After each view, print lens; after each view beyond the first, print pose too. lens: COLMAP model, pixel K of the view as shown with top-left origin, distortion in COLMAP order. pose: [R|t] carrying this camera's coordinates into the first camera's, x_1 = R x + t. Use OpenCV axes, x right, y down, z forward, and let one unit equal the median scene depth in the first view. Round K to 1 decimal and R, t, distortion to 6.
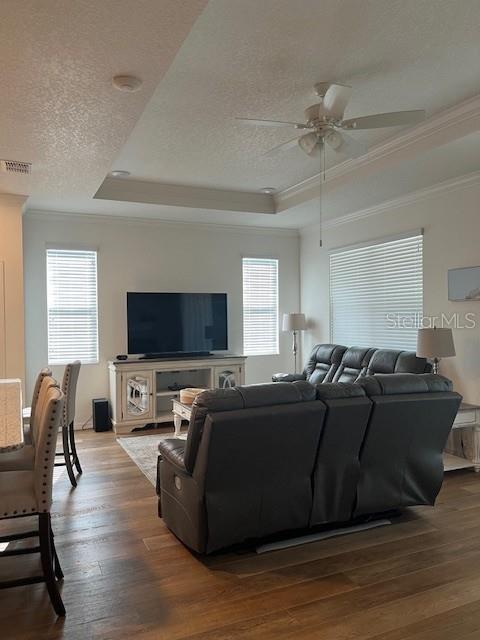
lens RADIAL K [[485.9, 0, 240.0], [0, 485.9, 320.0], [0, 0, 1]] dist [0.076339, -0.095783]
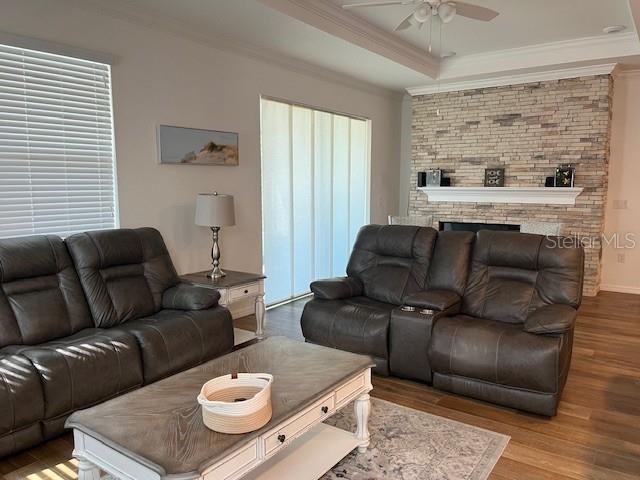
lens RADIAL K [[485.9, 0, 320.0], [0, 485.9, 240.0], [0, 0, 1]] dist [0.076339, -0.095783]
pose [[-0.499698, -0.100838, 0.860310, -0.050859], [0.006511, 0.992735, 0.120141, -0.000691], [-0.866175, 0.065635, -0.495411, 0.133817]]
